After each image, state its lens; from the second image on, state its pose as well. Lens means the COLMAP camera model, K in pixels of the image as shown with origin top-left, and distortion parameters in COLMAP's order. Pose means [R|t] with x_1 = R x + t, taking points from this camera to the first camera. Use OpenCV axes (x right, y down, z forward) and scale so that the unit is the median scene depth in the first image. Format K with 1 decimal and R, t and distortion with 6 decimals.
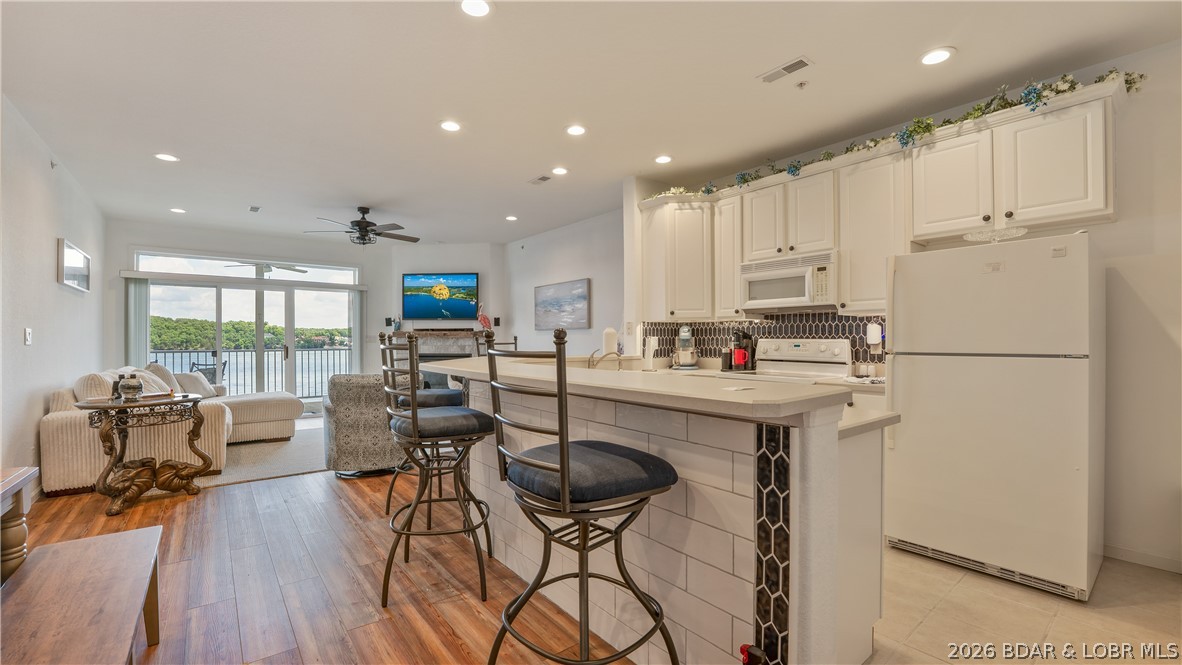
lens RADIAL K [[493.7, 0, 591.0], [0, 493.7, 332.5], [0, 0, 1]] dist [-0.020638, -0.000109]
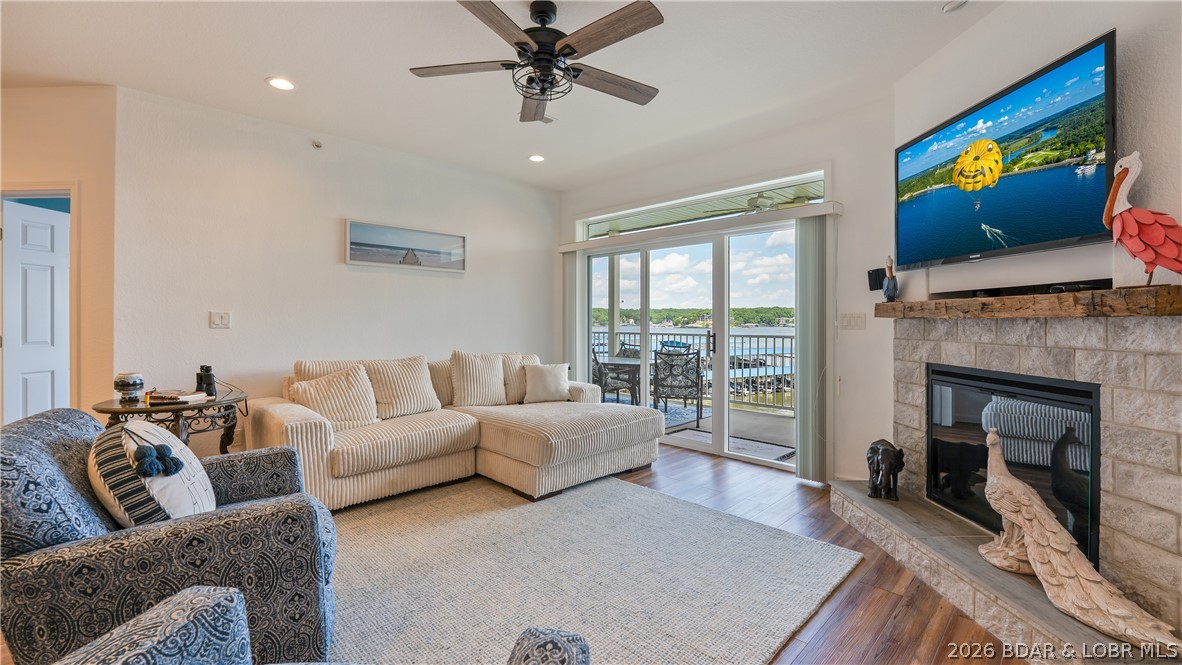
lens RADIAL K [[506.0, 0, 591.2], [0, 506.0, 314.3], [0, 0, 1]] dist [-0.013241, -0.000697]
pose [[0.096901, -0.007690, -0.995264, -0.023635], [0.009232, 0.999934, -0.006828, 0.008126], [0.995251, -0.008526, 0.096966, 0.734446]]
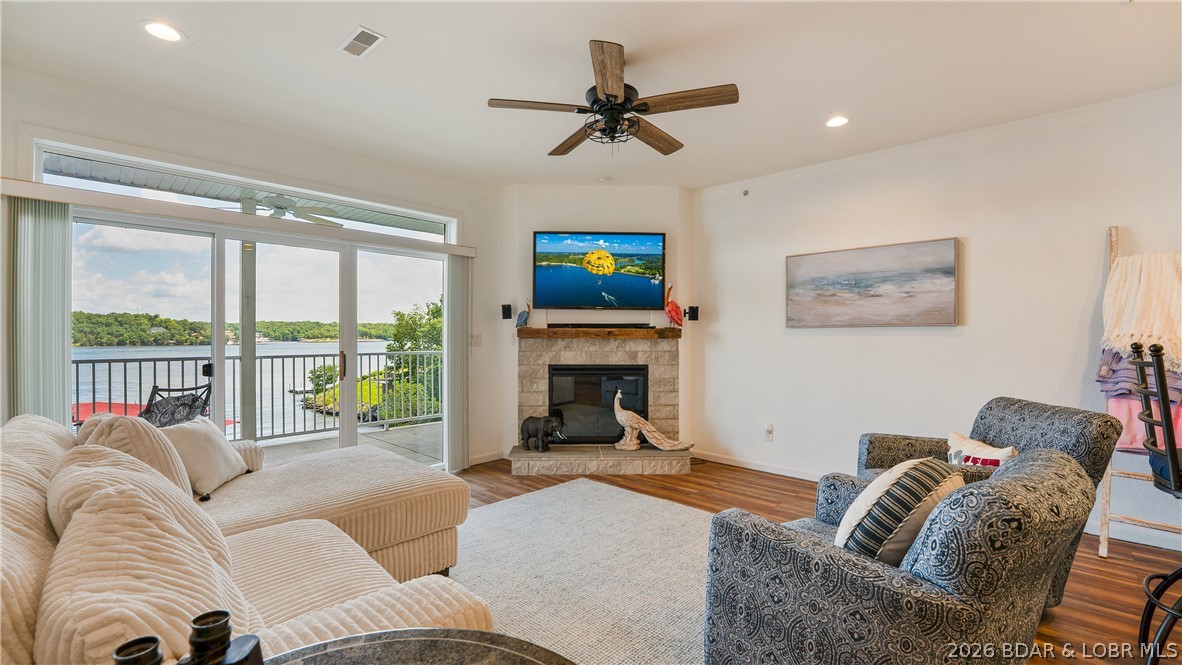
lens RADIAL K [[493.7, 0, 591.0], [0, 493.7, 332.5], [0, 0, 1]] dist [-0.020638, -0.000109]
pose [[0.989216, 0.005737, 0.146350, -0.404183], [-0.006754, 0.999956, 0.006456, -0.000599], [-0.146307, -0.007375, 0.989212, 0.403555]]
